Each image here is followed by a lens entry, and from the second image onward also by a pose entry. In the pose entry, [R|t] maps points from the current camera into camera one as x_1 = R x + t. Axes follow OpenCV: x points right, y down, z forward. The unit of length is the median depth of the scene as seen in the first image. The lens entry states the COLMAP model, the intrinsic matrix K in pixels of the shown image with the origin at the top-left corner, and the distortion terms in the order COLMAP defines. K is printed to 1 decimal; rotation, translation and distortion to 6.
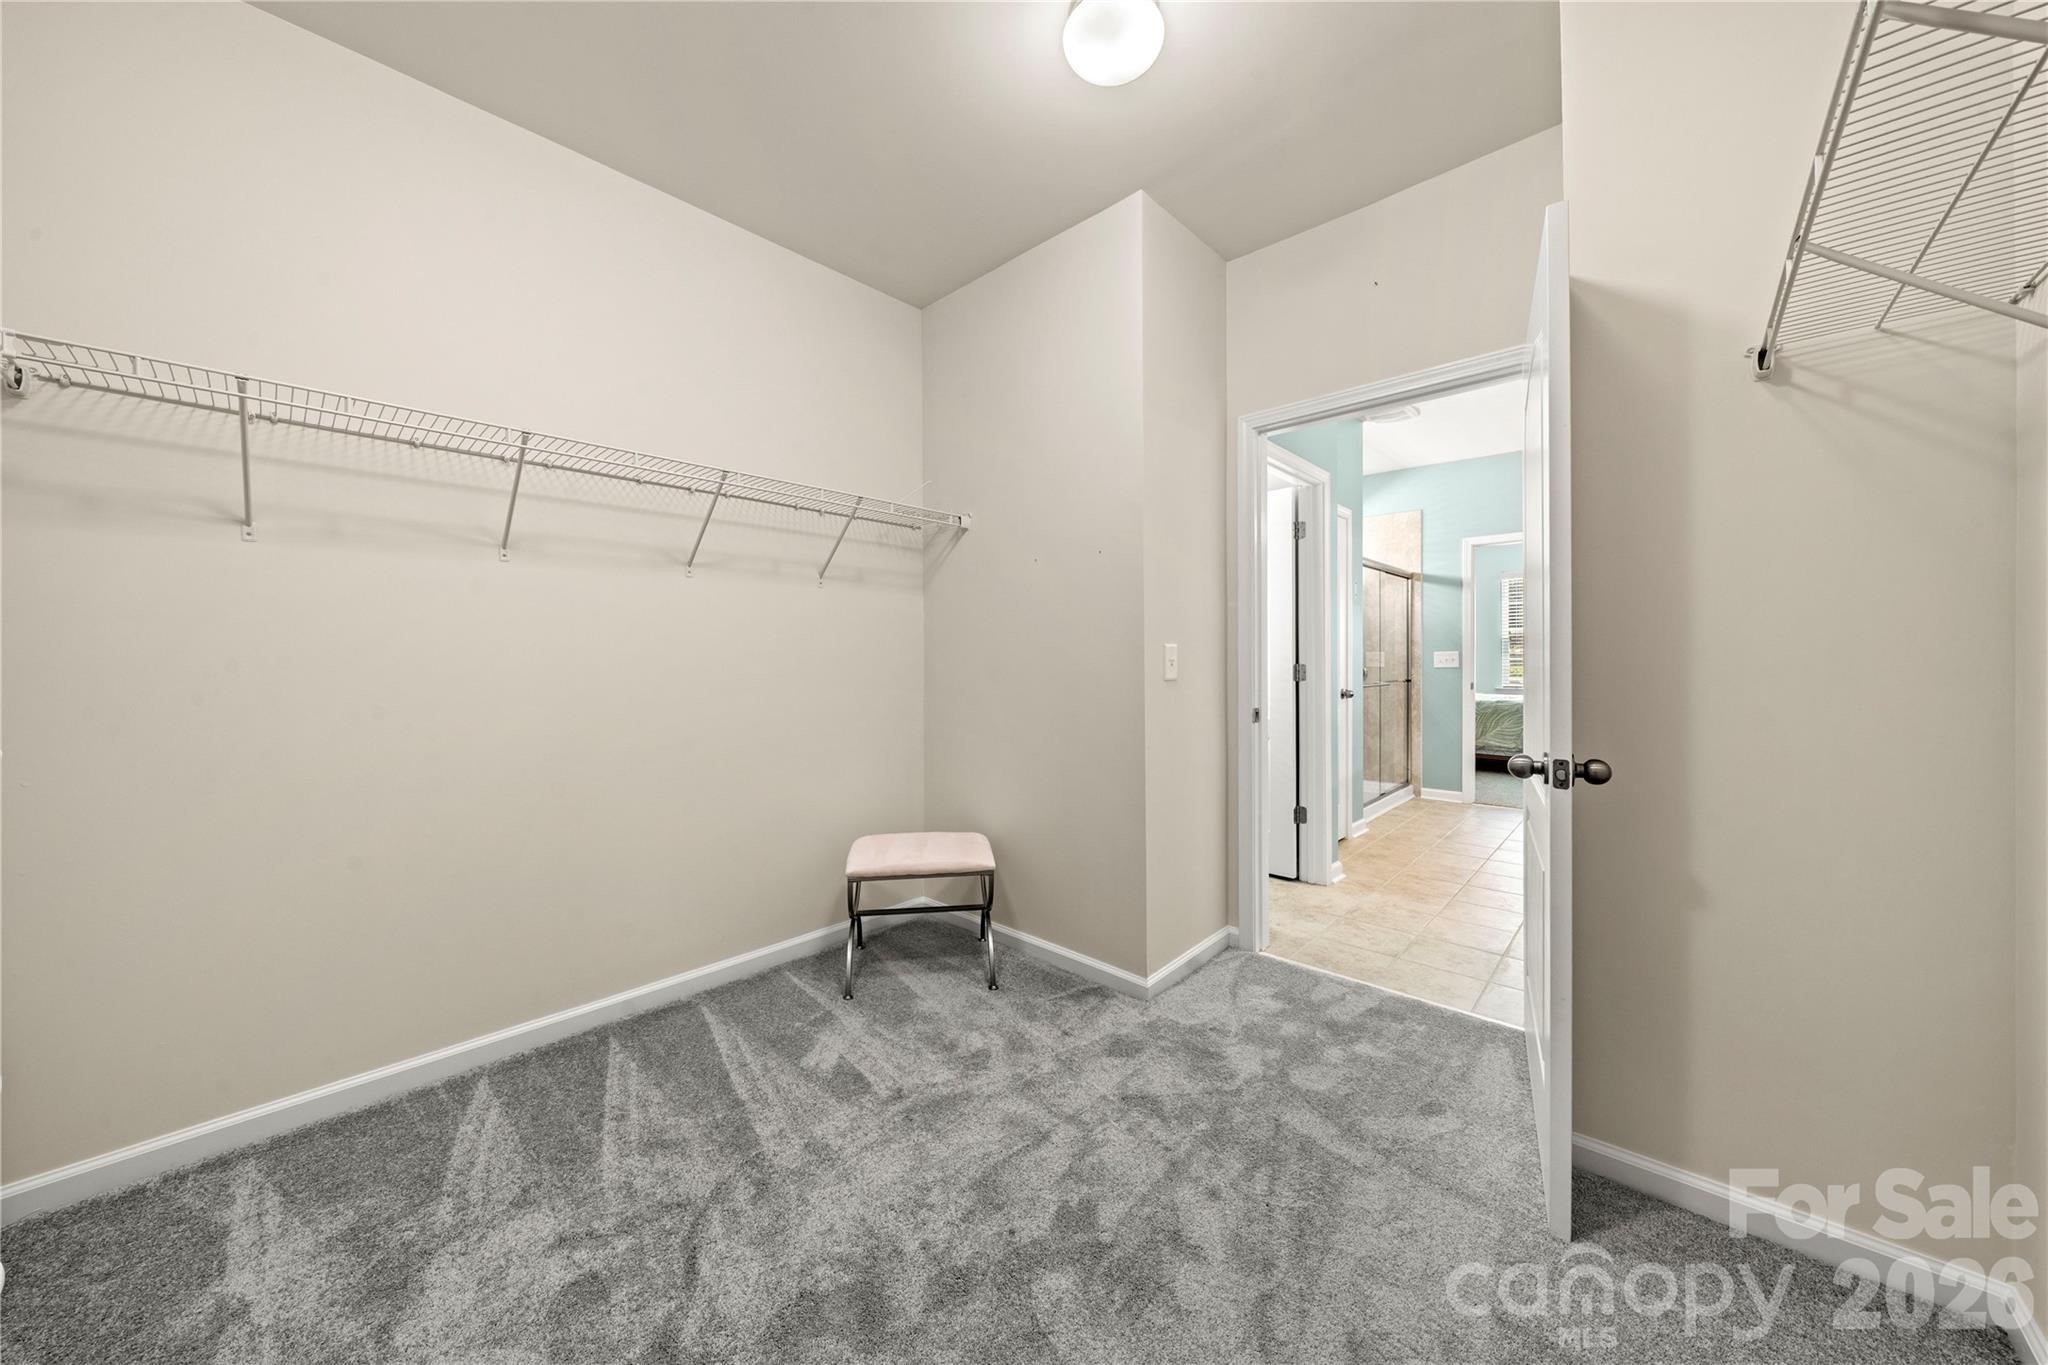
lens RADIAL K [[704.1, 0, 1022.4], [0, 704.1, 670.2], [0, 0, 1]] dist [-0.002337, -0.000106]
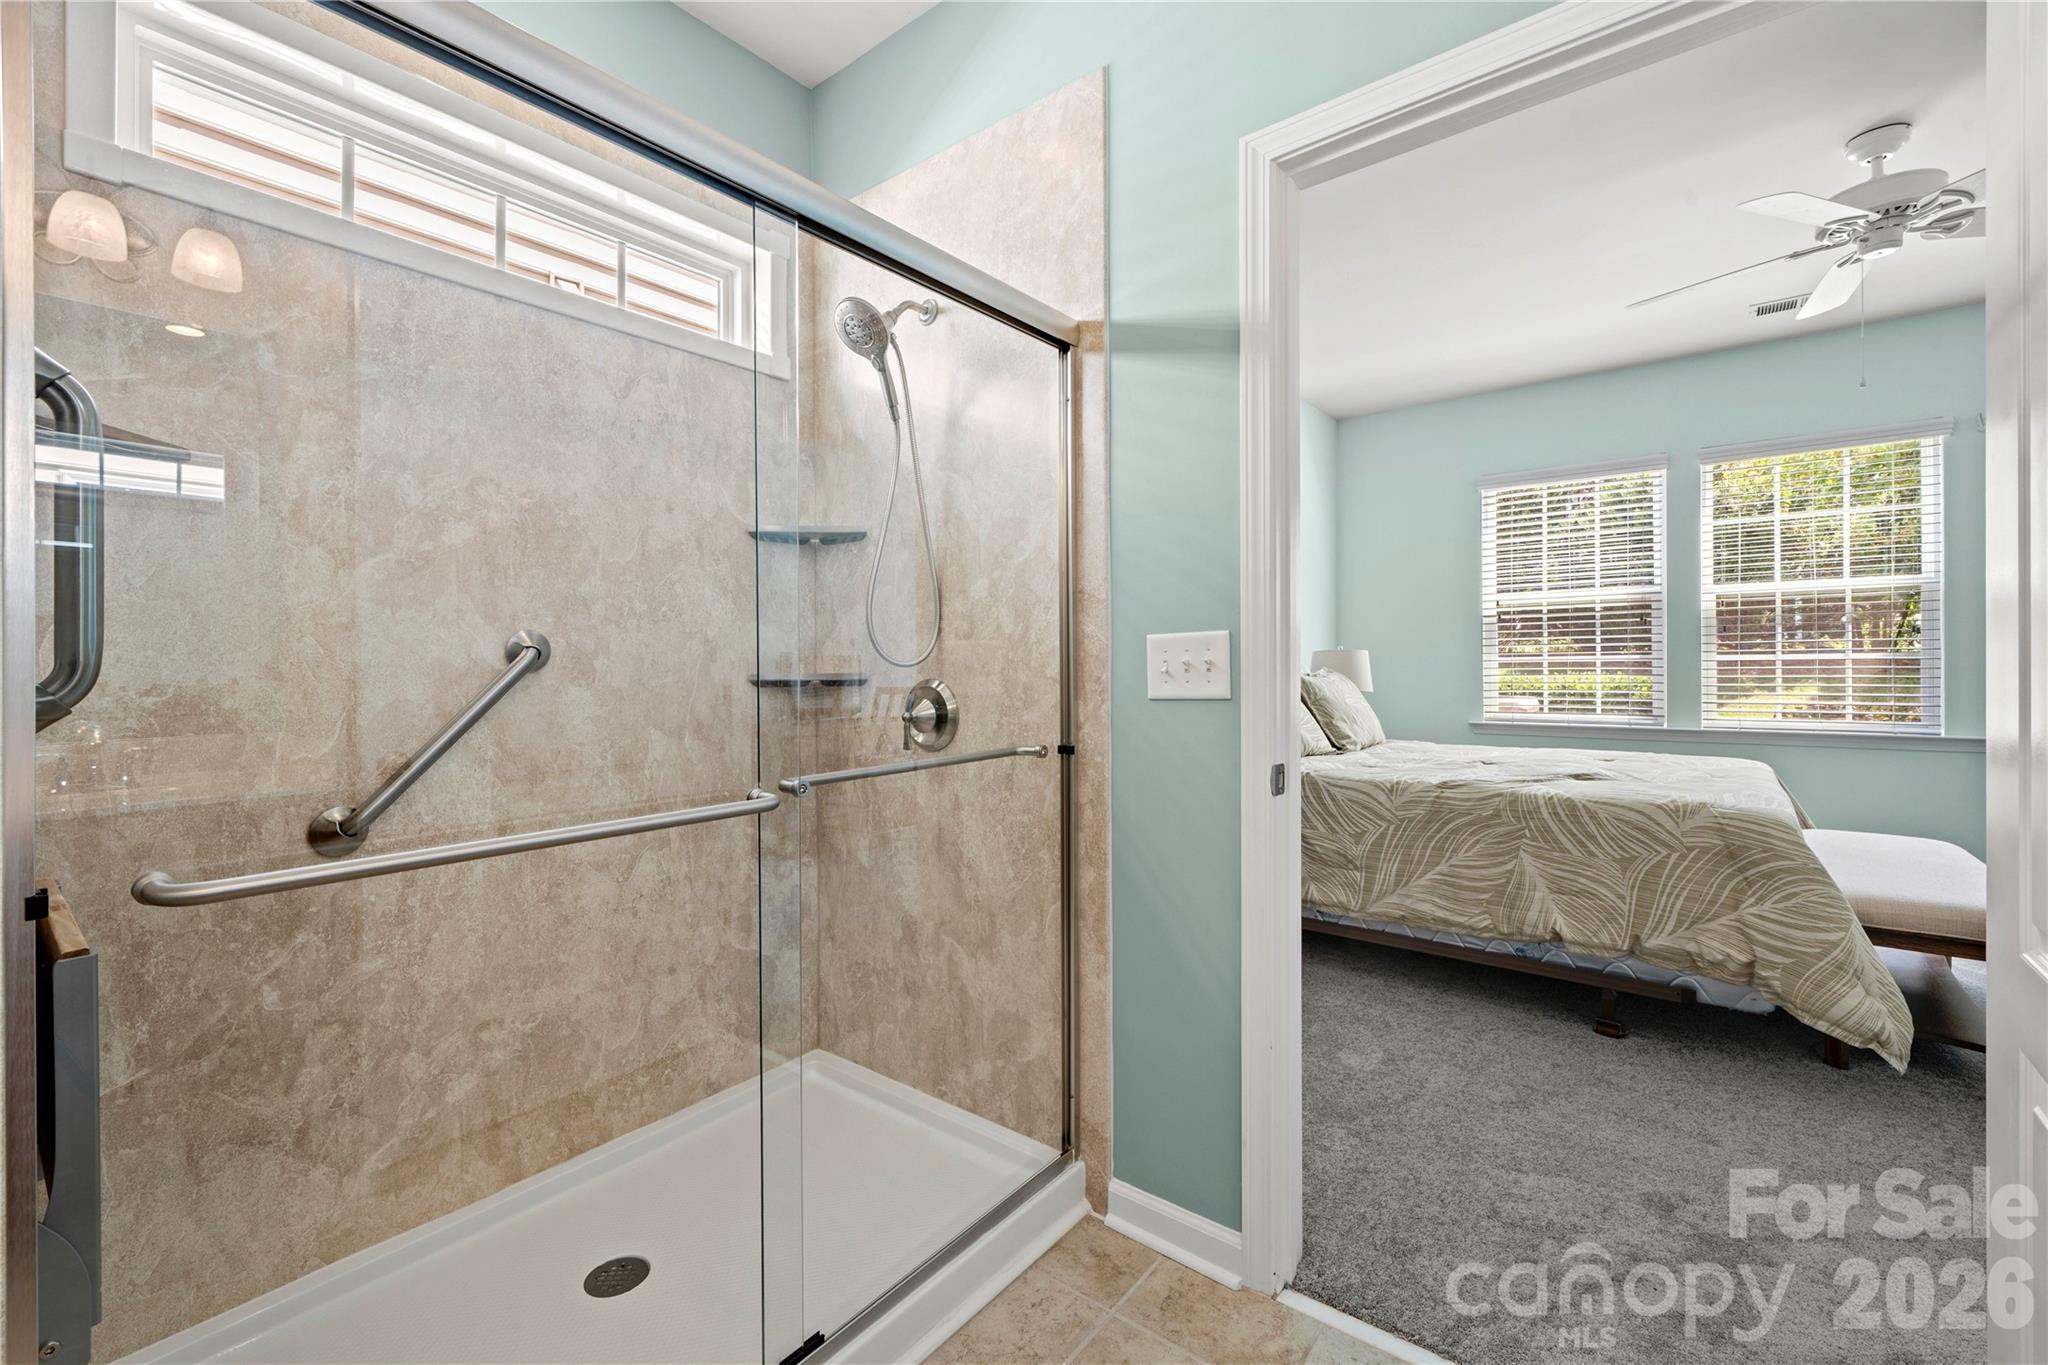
lens RADIAL K [[832.1, 0, 1024.2], [0, 832.1, 671.7], [0, 0, 1]] dist [-0.002902, -0.000112]
pose [[0.997989, -0.006333, 0.063066, 0.516247], [0.006228, 0.999979, 0.001856, -0.013645], [-0.063077, -0.001459, 0.998008, 0.703606]]
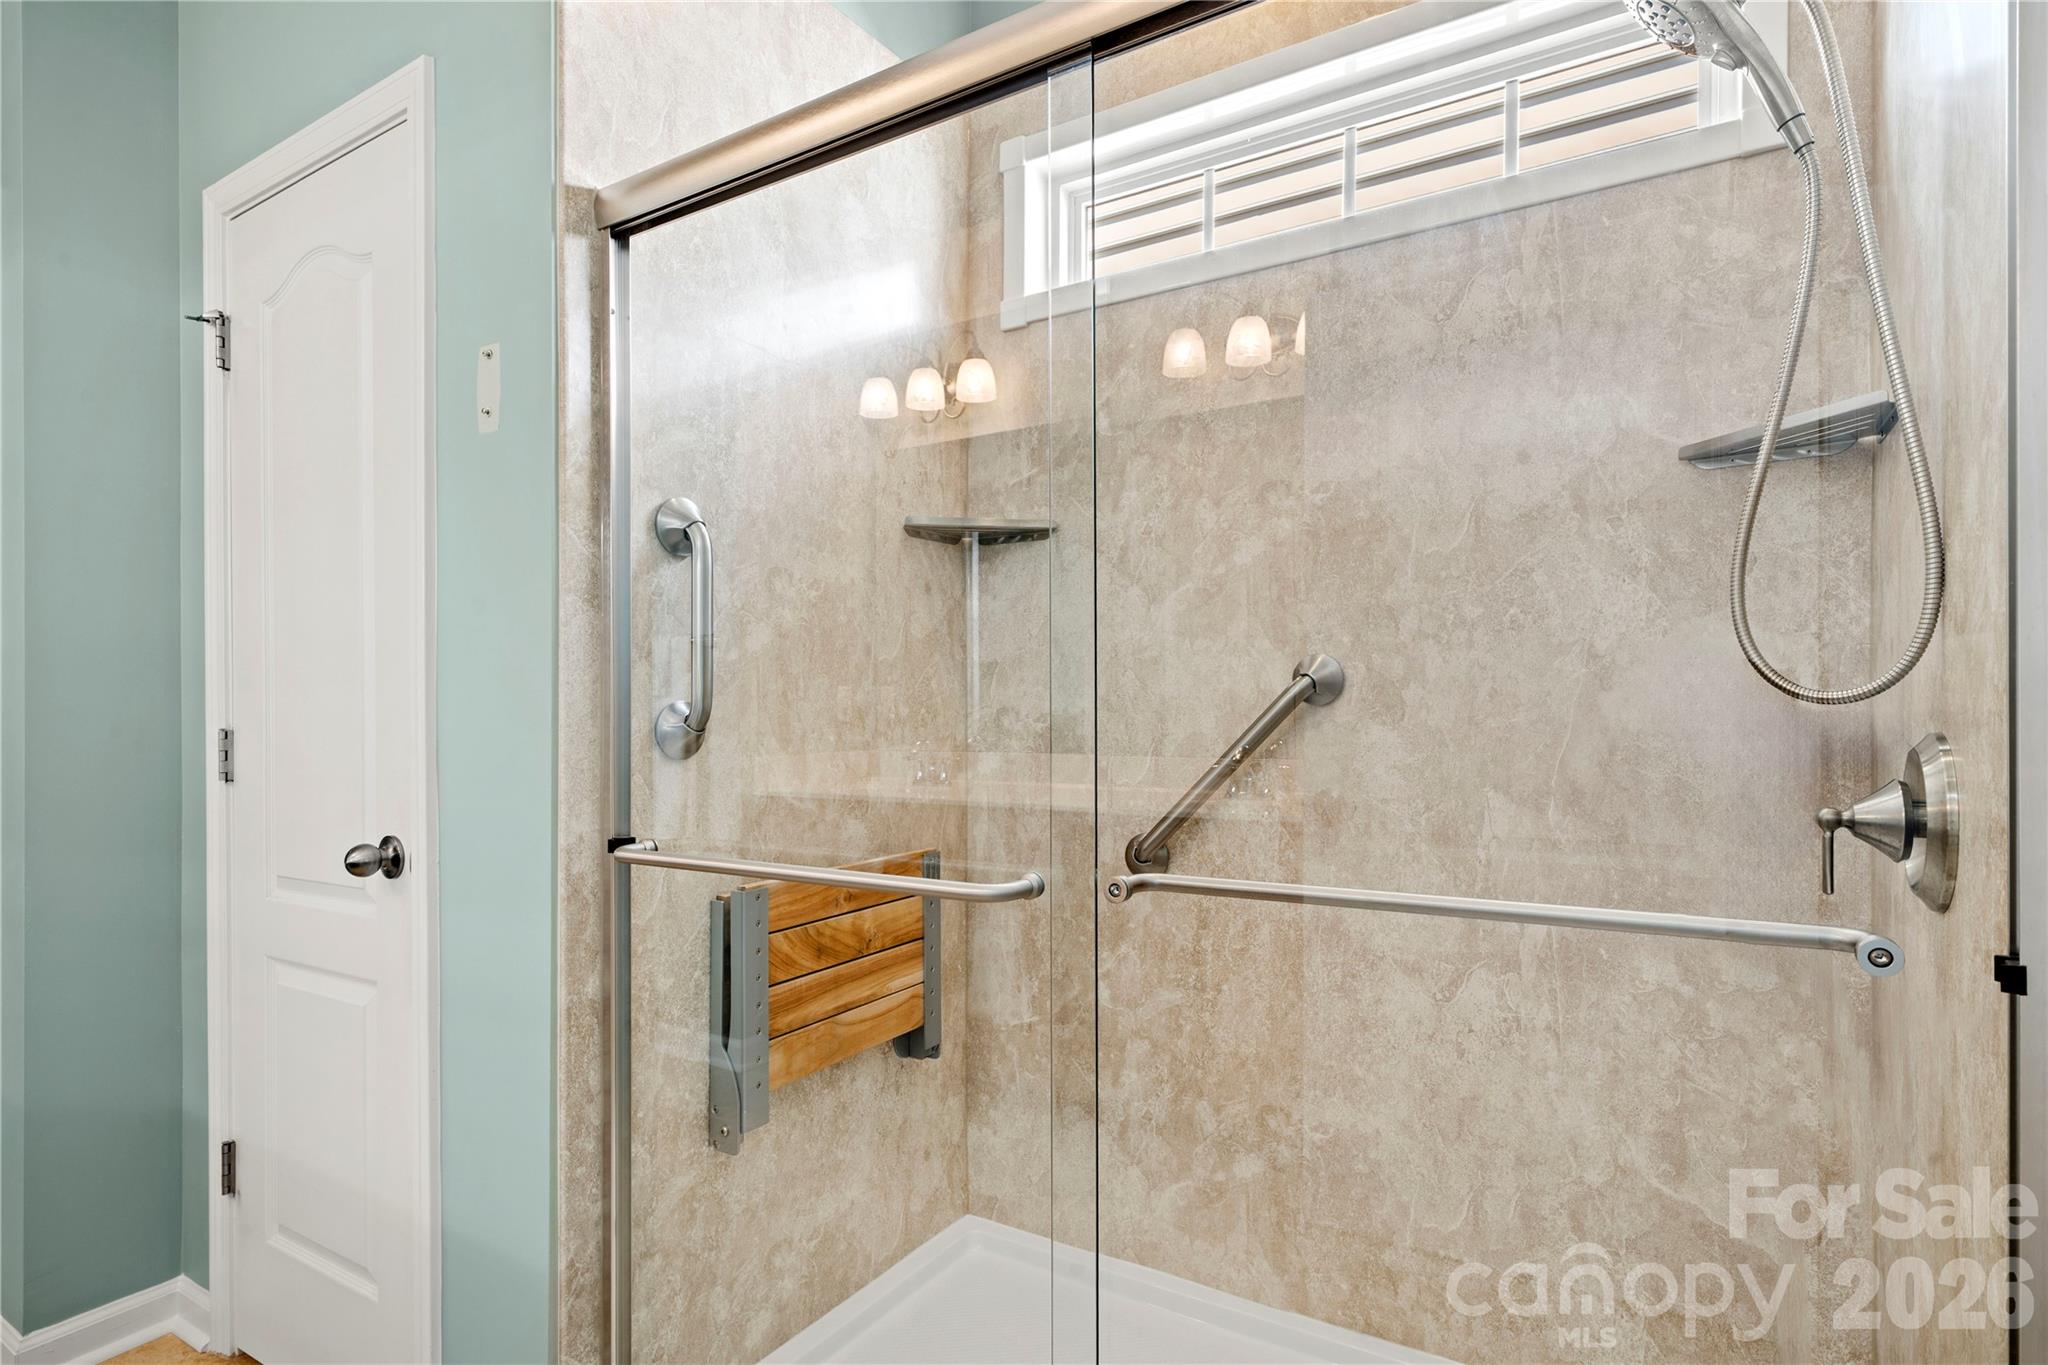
lens RADIAL K [[1088.7, 0, 1020.3], [0, 1088.7, 692.3], [0, 0, 1]] dist [0.001582, 0.000130]
pose [[0.171887, -0.001950, -0.985115, 0.929803], [0.004206, 0.999990, -0.001246, -0.025876], [0.985108, -0.003929, 0.171894, 1.191088]]
